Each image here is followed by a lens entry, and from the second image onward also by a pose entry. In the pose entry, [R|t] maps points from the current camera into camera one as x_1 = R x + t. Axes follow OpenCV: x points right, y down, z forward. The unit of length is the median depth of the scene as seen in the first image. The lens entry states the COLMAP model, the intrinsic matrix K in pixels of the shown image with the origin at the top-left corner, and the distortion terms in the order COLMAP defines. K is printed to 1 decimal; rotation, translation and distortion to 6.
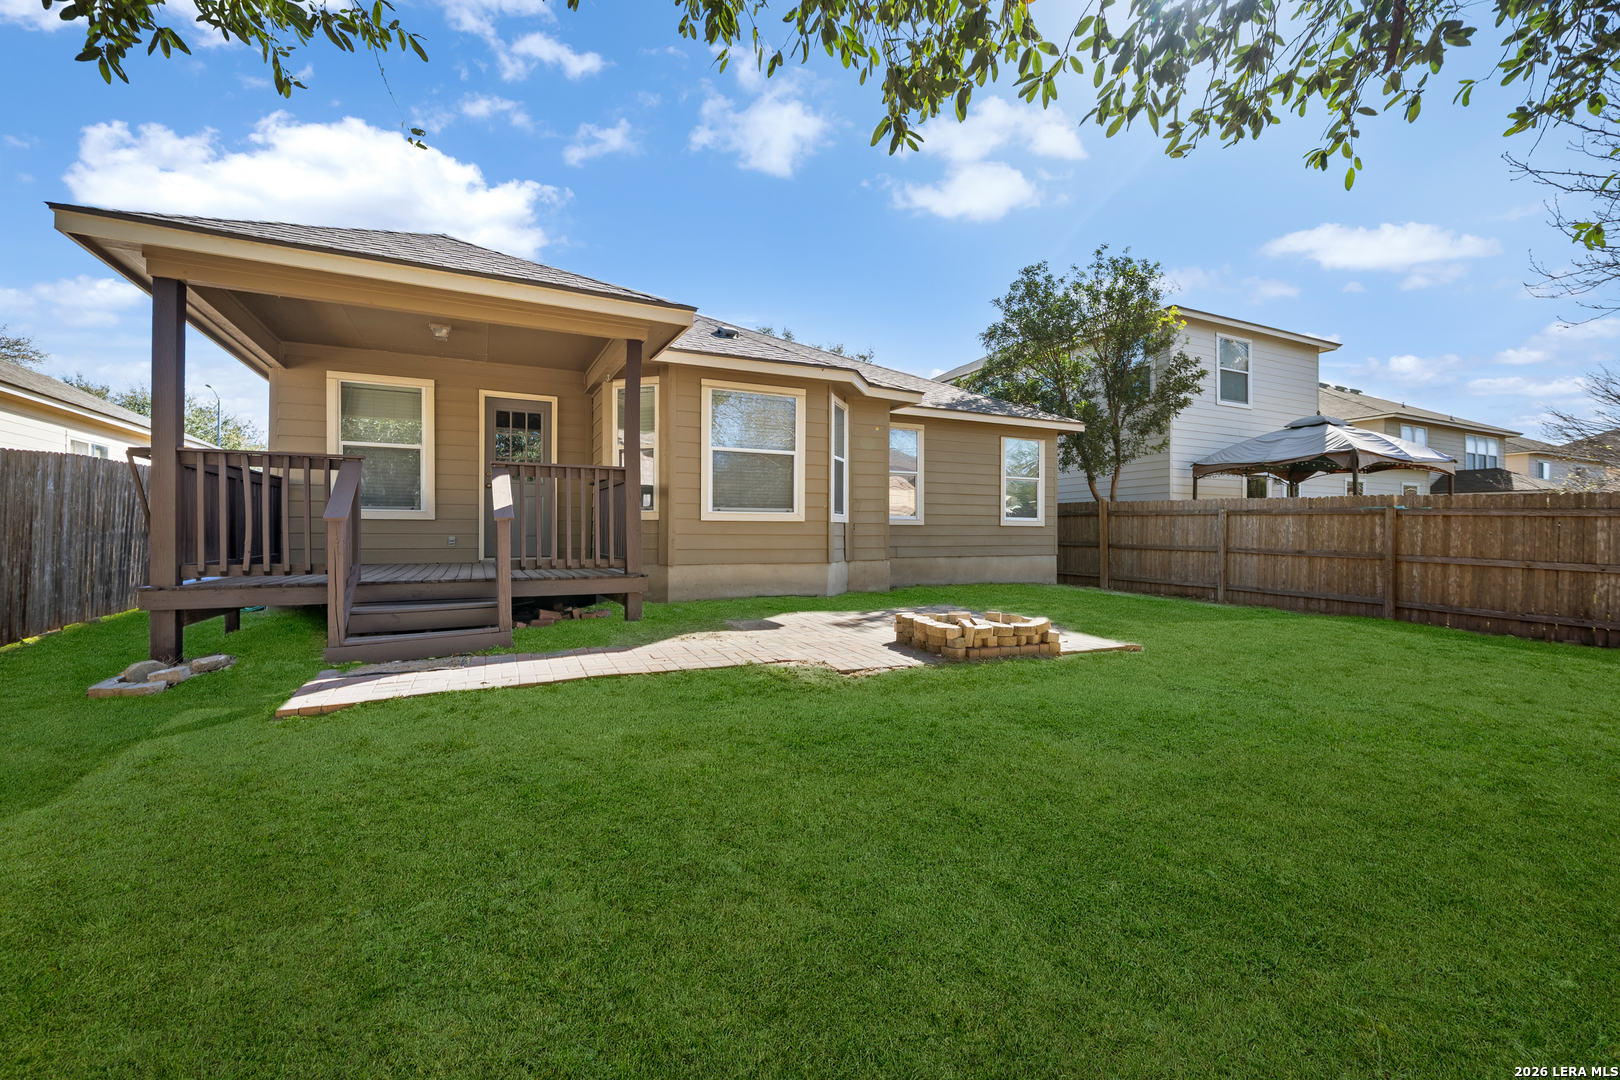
lens RADIAL K [[671.1, 0, 823.1], [0, 671.1, 532.3], [0, 0, 1]] dist [-0.001512, -0.000212]
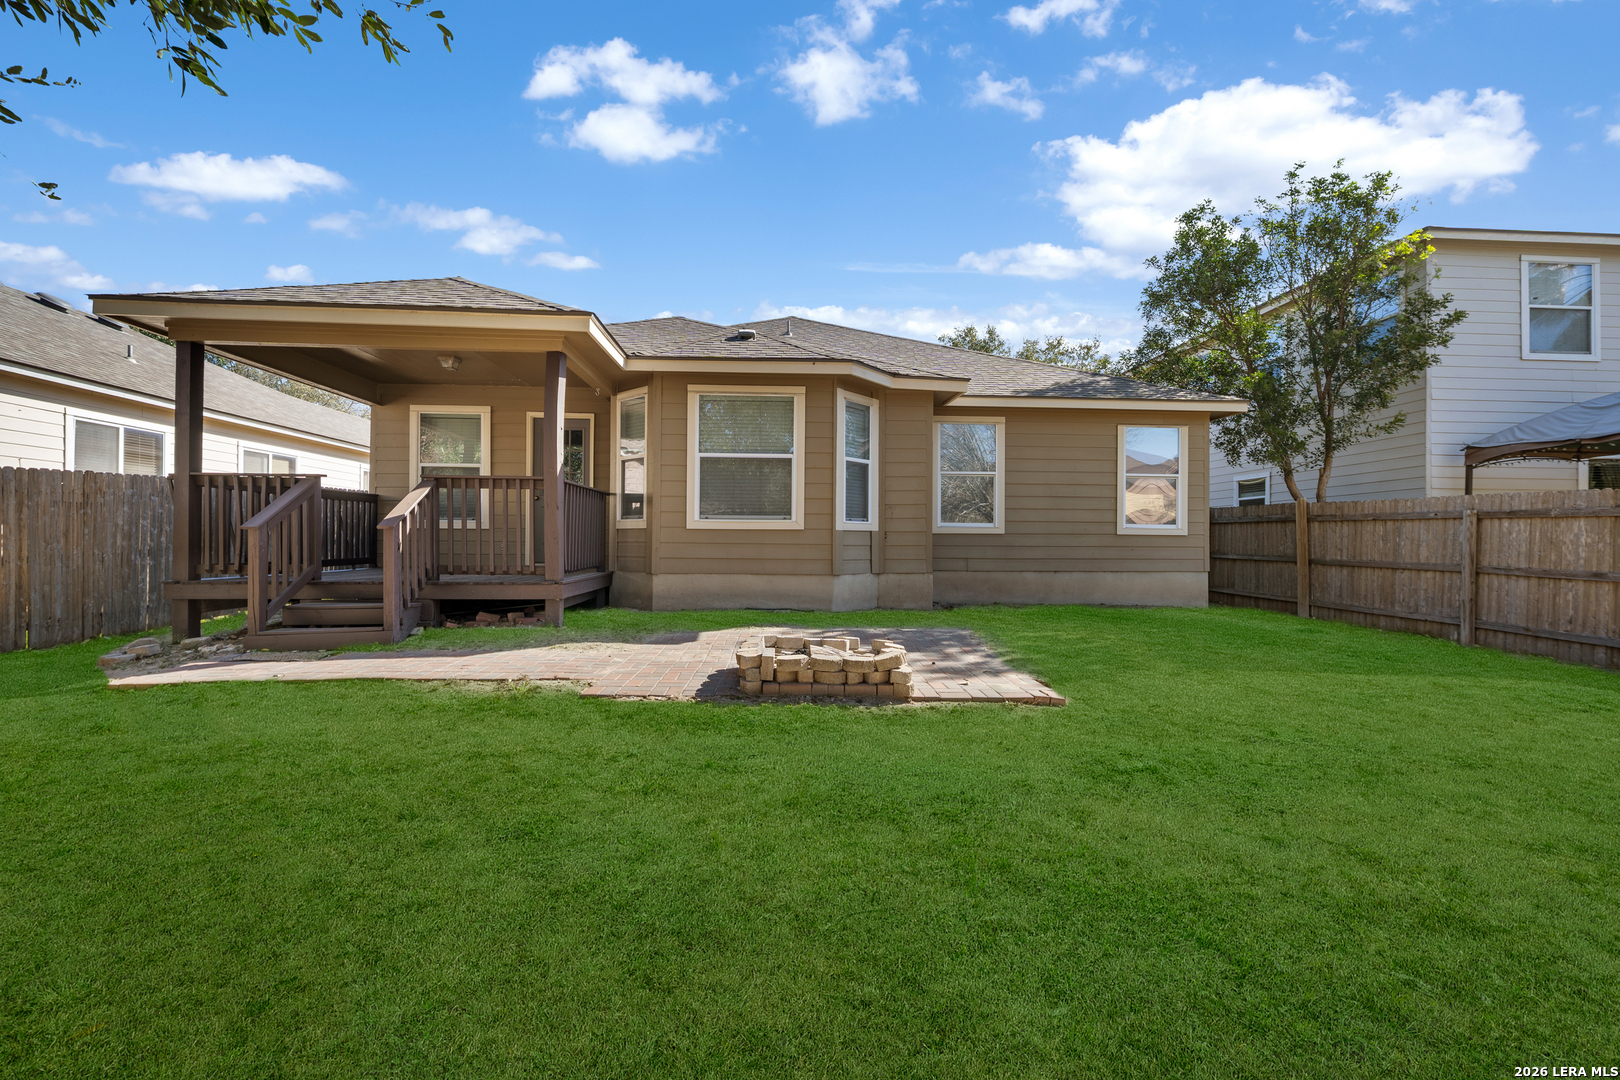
lens RADIAL K [[671.1, 0, 822.4], [0, 671.1, 538.6], [0, 0, 1]] dist [-0.001512, -0.000212]
pose [[0.921802, 0.001683, -0.387657, 0.258922], [-0.003758, 0.999982, -0.004596, 0.000341], [0.387642, 0.005693, 0.921792, 0.115687]]
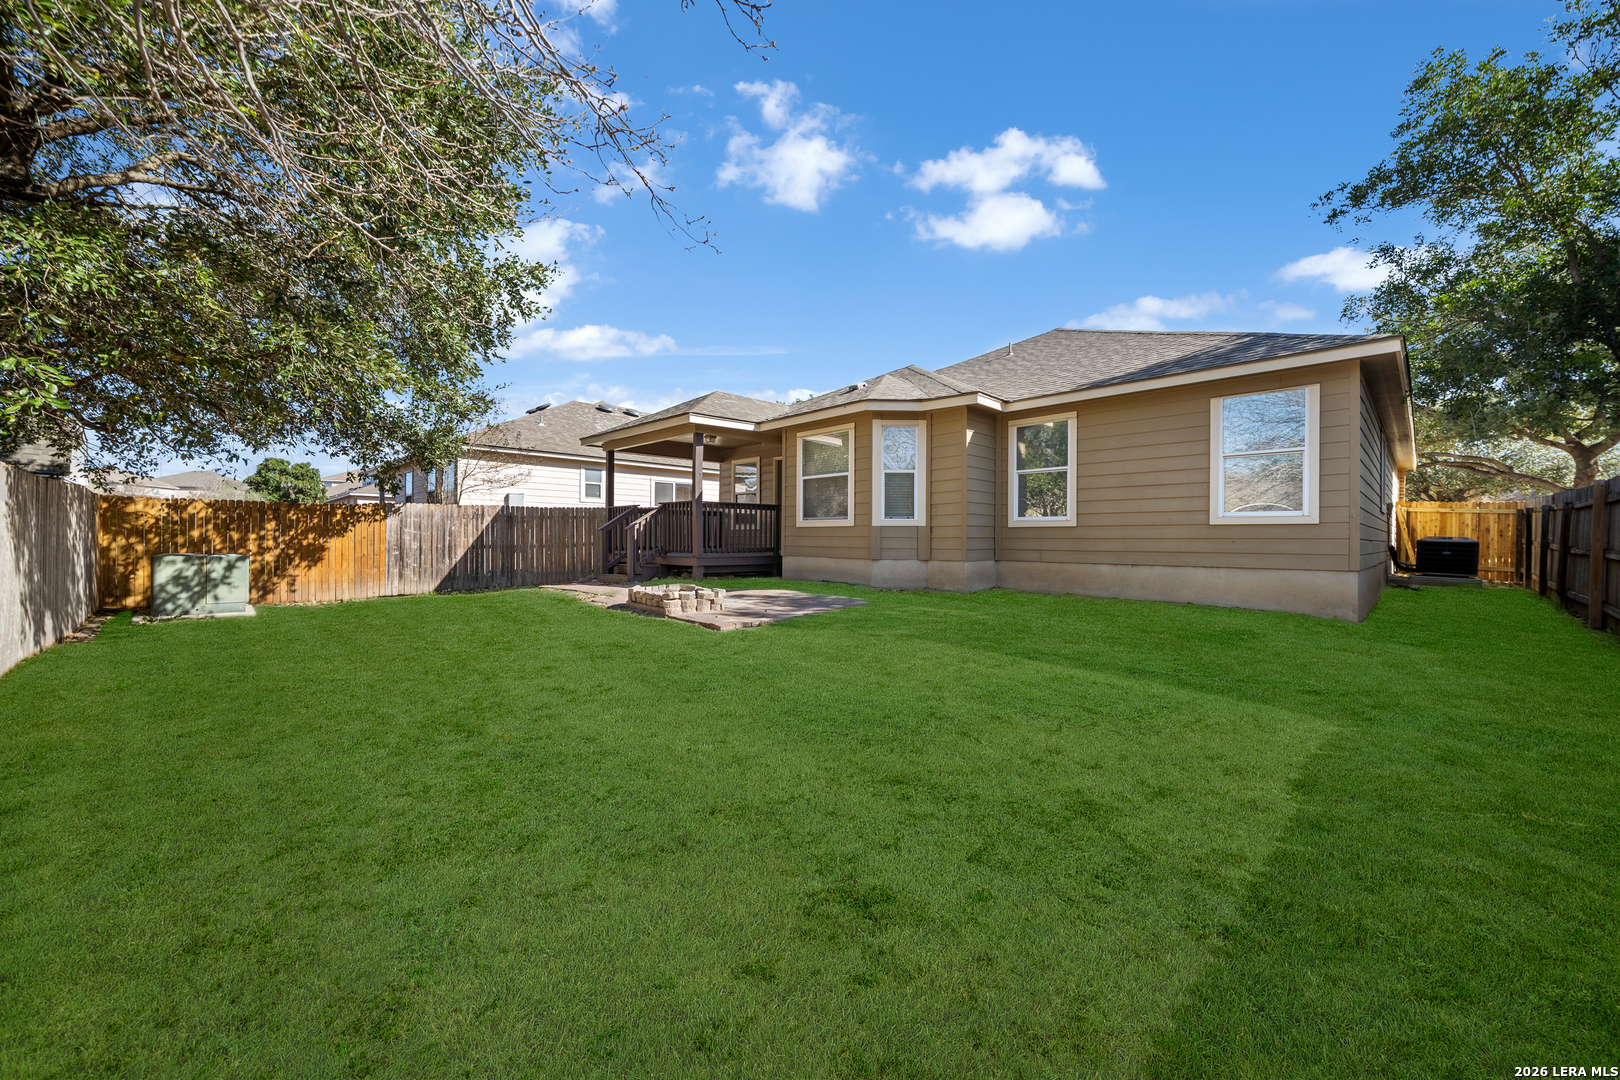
lens RADIAL K [[641.0, 0, 819.3], [0, 641.0, 542.5], [0, 0, 1]] dist [-0.002788, -0.000068]
pose [[0.299117, 0.000572, -0.954216, 0.814315], [-0.004479, 0.999990, -0.000805, 0.012077], [0.954206, 0.004514, 0.299117, 0.419211]]
